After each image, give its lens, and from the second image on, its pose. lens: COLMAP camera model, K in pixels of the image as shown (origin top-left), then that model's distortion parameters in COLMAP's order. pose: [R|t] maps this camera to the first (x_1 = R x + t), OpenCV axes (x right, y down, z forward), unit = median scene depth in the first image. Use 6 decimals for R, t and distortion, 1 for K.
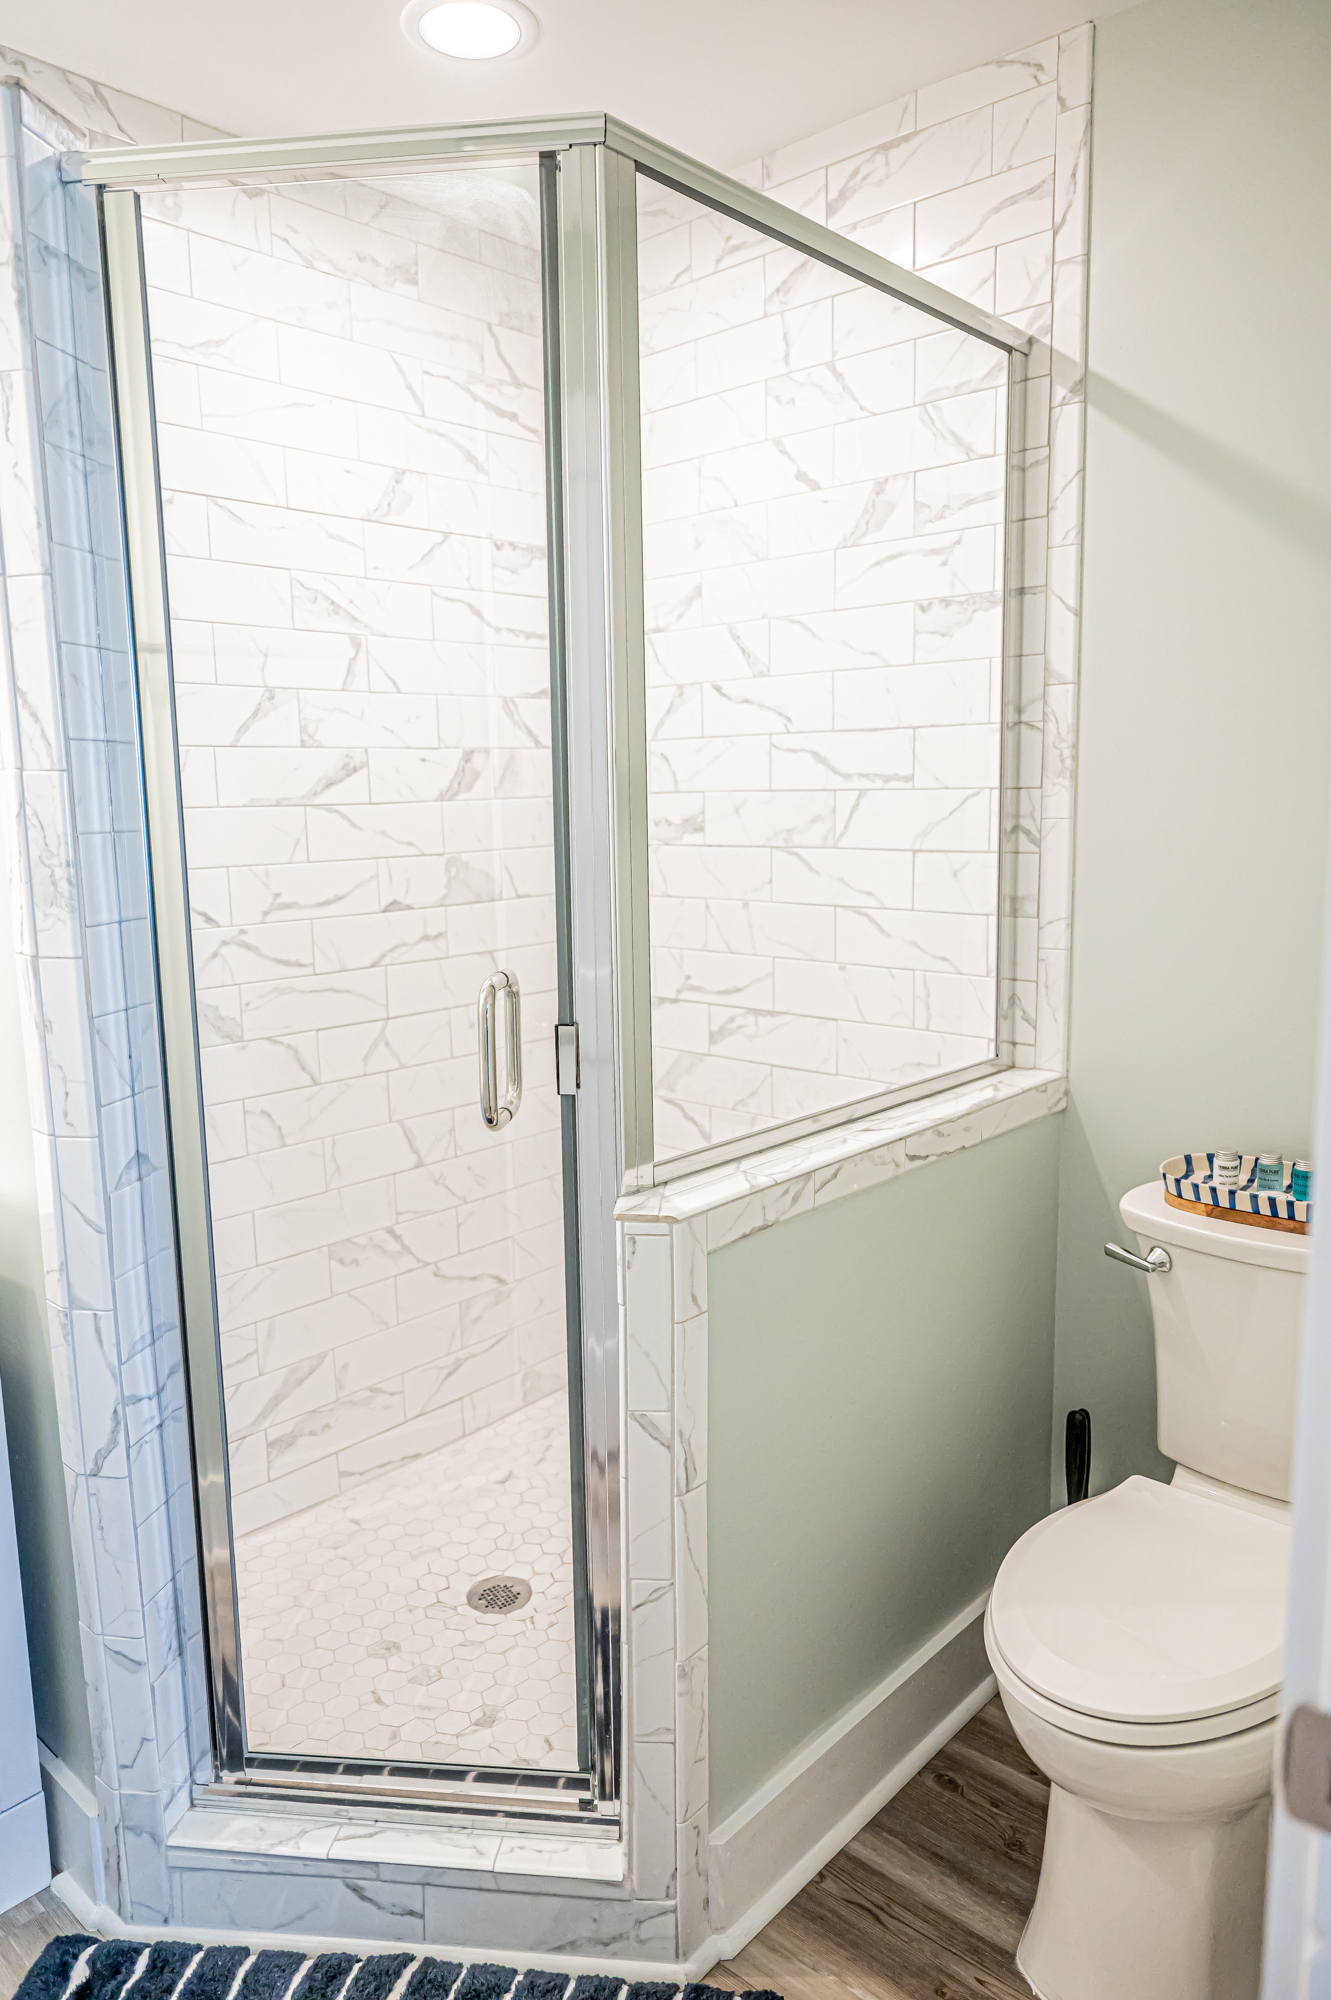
lens RADIAL K [[1358.5, 0, 675.2], [0, 1358.5, 993.6], [0, 0, 1]] dist [-0.001253, 0.000940]
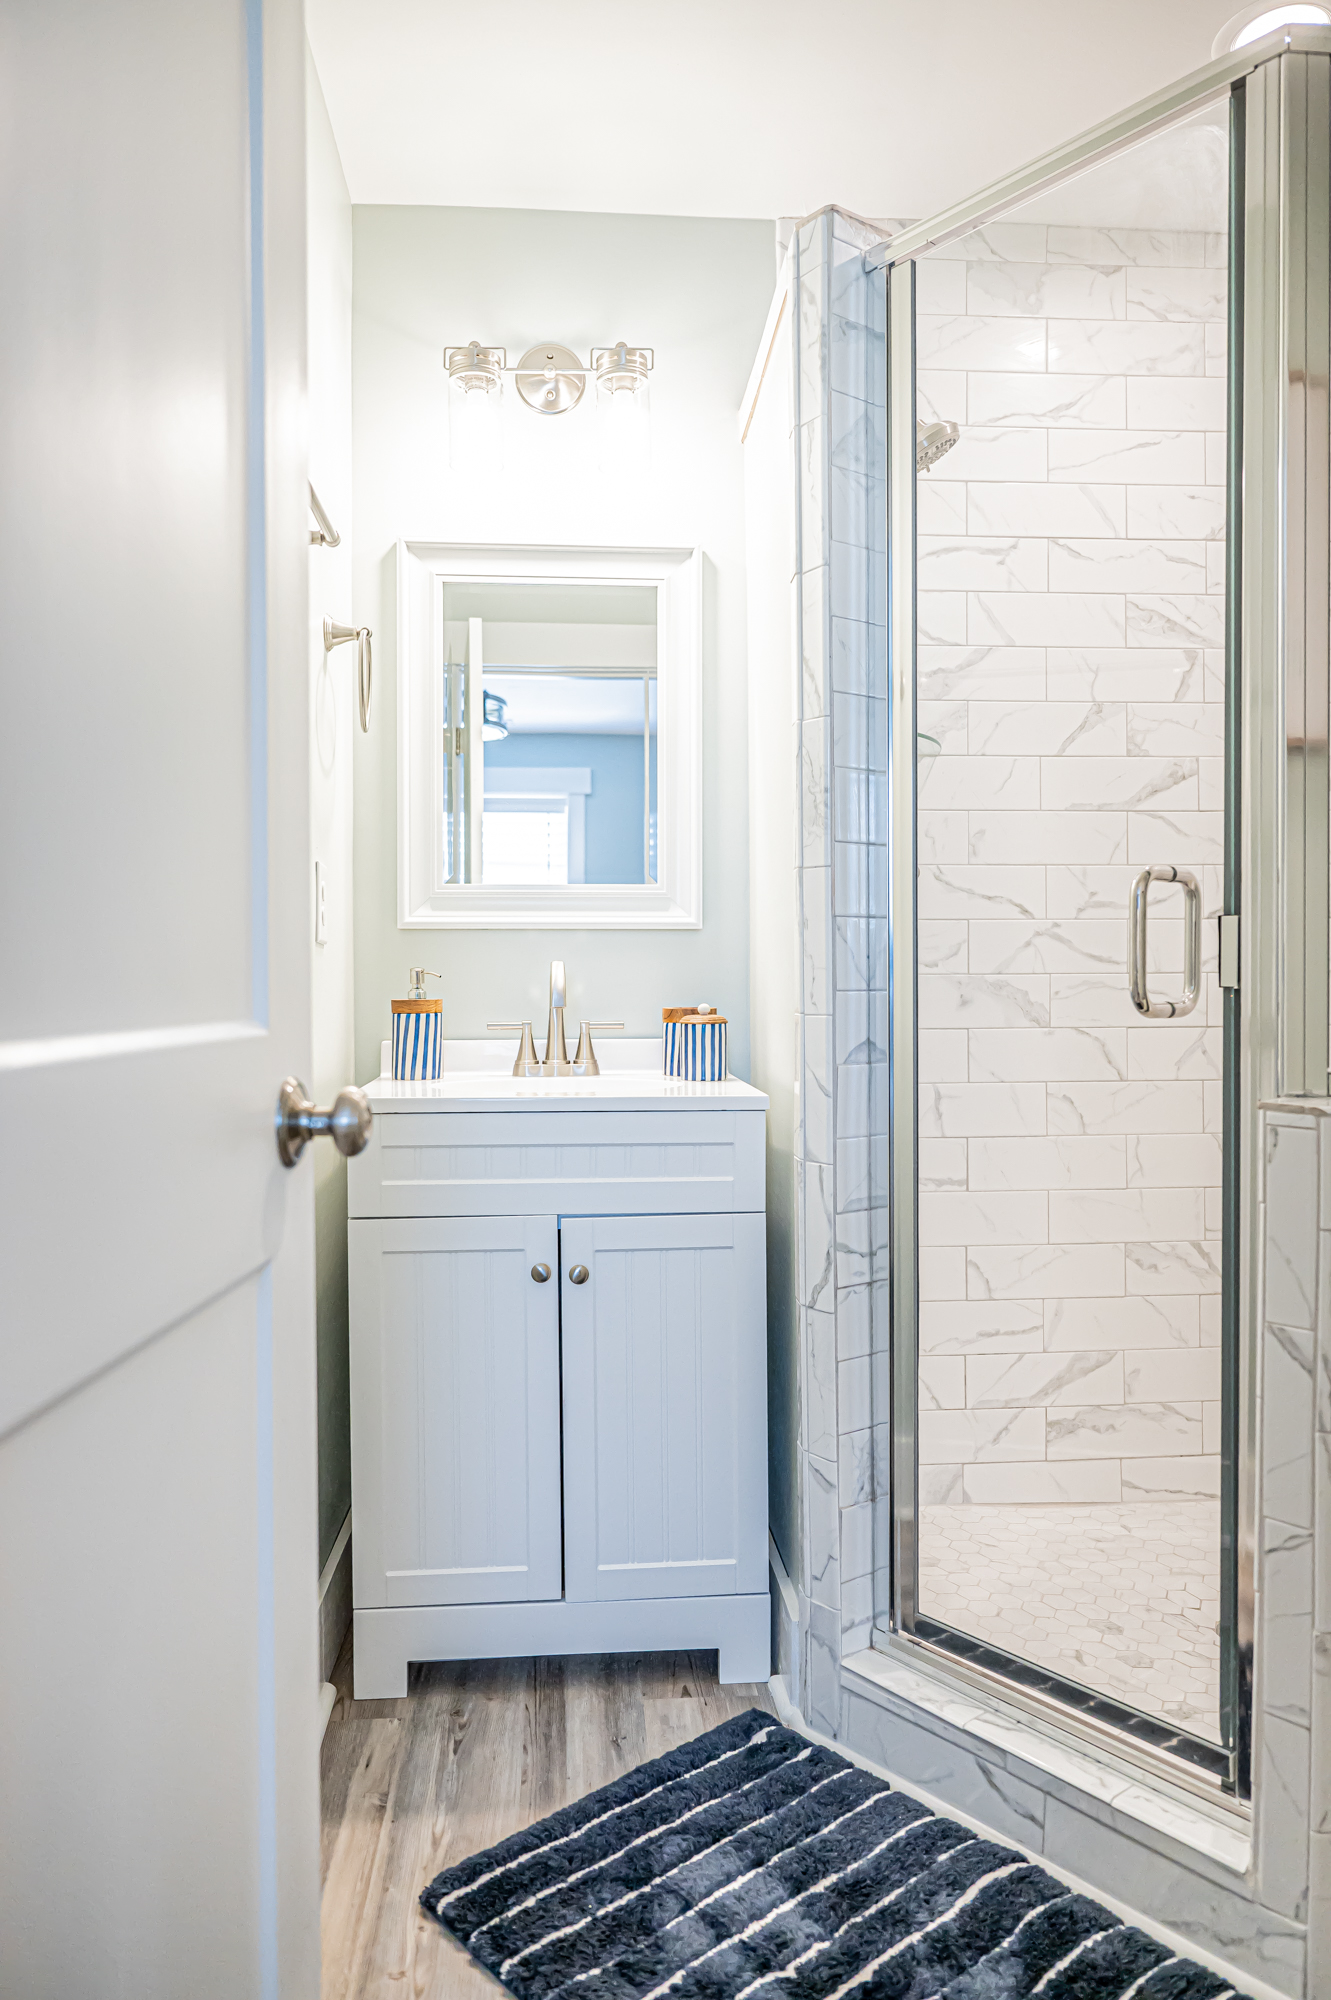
lens RADIAL K [[1358.5, 0, 652.0], [0, 1358.5, 1009.1], [0, 0, 1]] dist [-0.001253, 0.000940]
pose [[0.722305, 0.024237, -0.691150, 0.286027], [-0.110609, 0.990569, -0.080858, 0.207204], [0.682672, 0.134851, 0.718174, 0.015986]]
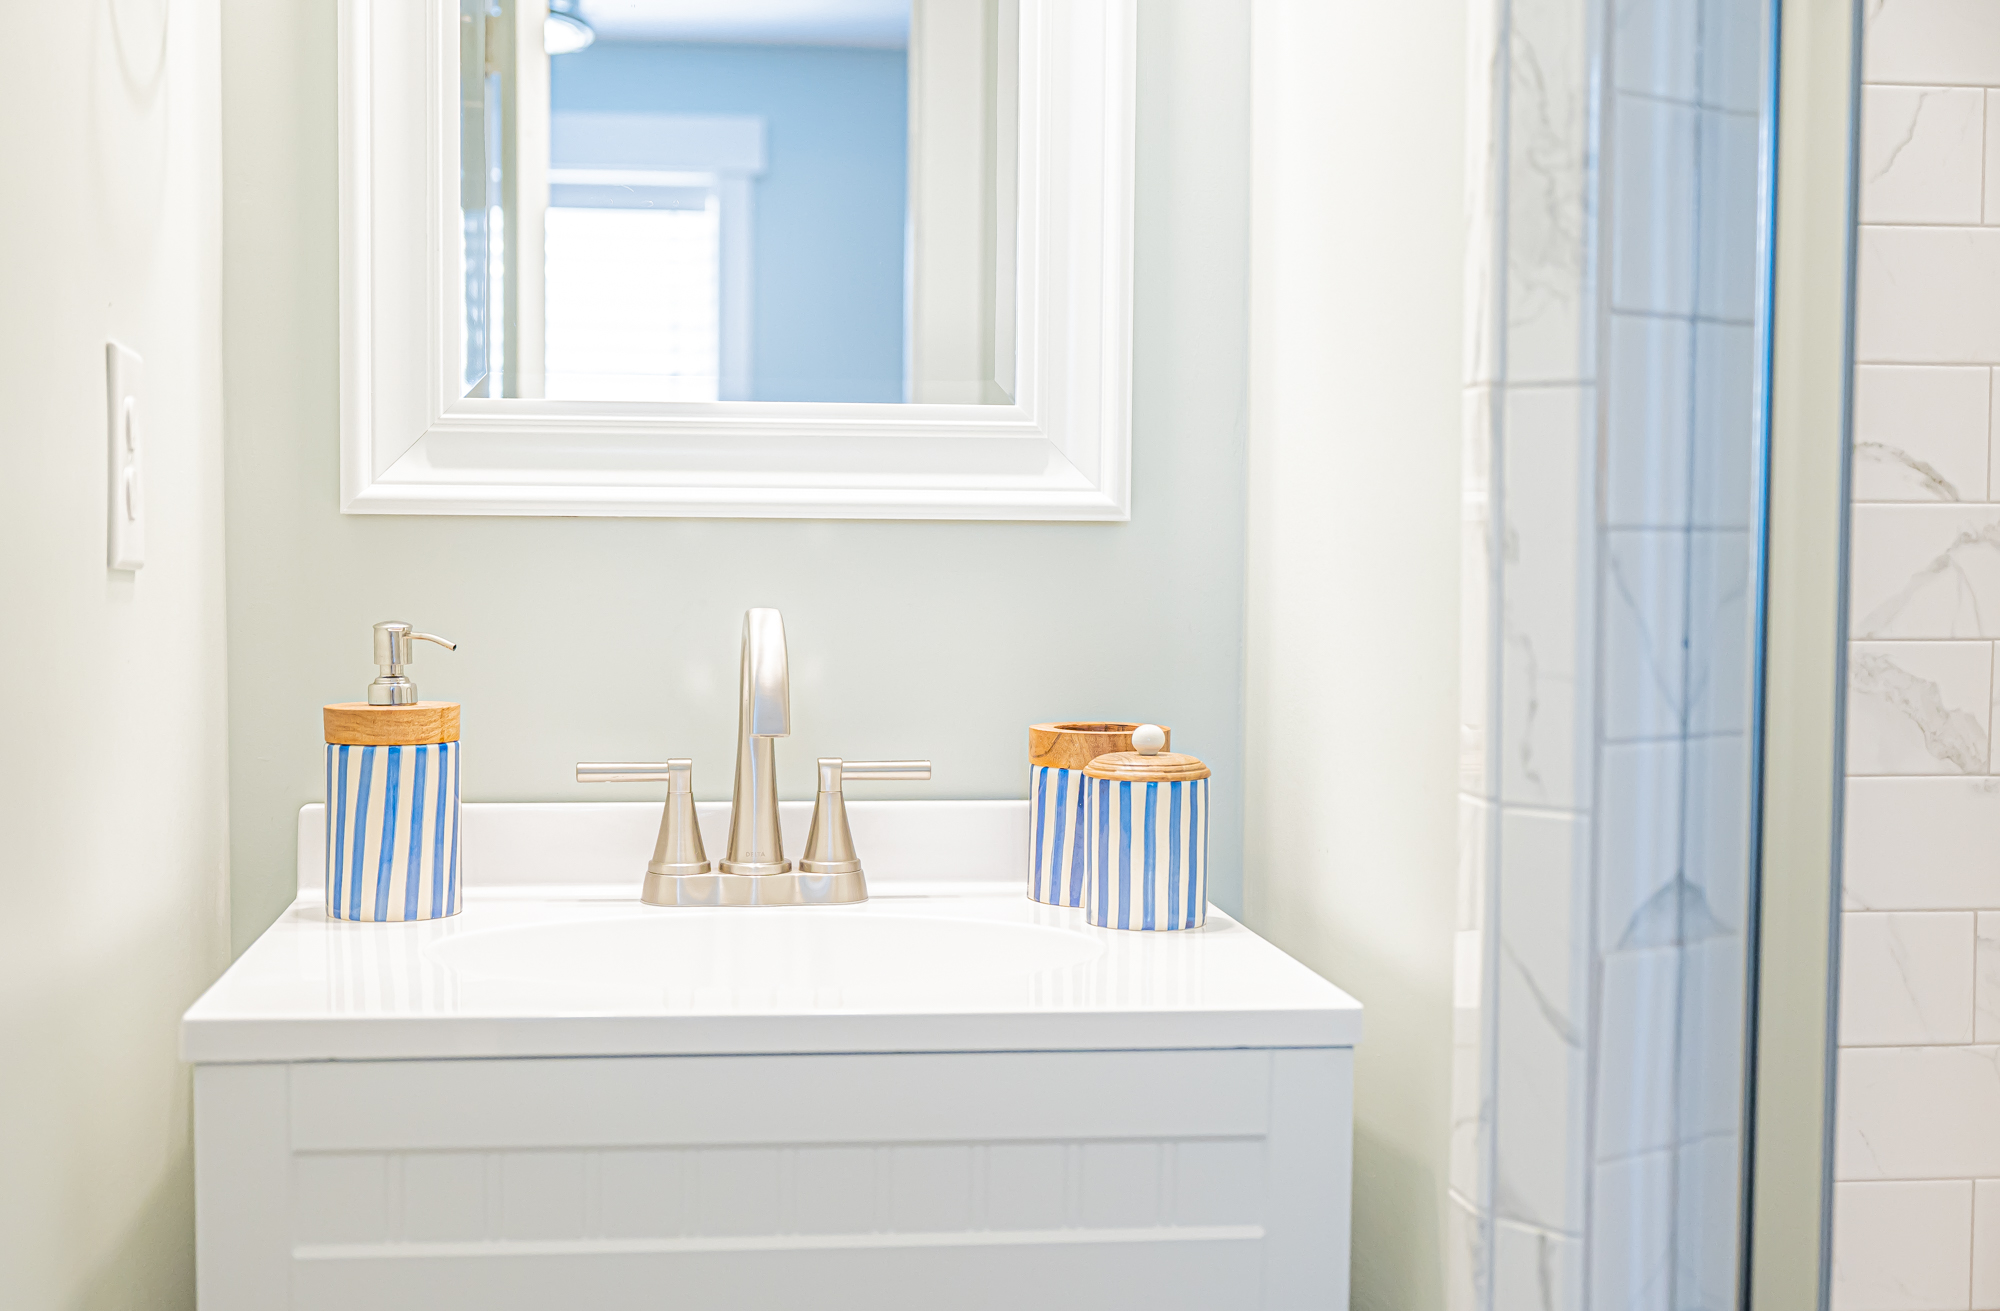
lens RADIAL K [[2543.4, 0, 925.0], [0, 2543.4, 695.7], [0, 0, 1]] dist [-0.005610, 0.000000]
pose [[0.744457, 0.059319, -0.665030, -0.052469], [-0.116495, 0.992307, -0.041898, 0.121389], [0.657429, 0.108664, 0.745640, 0.258323]]
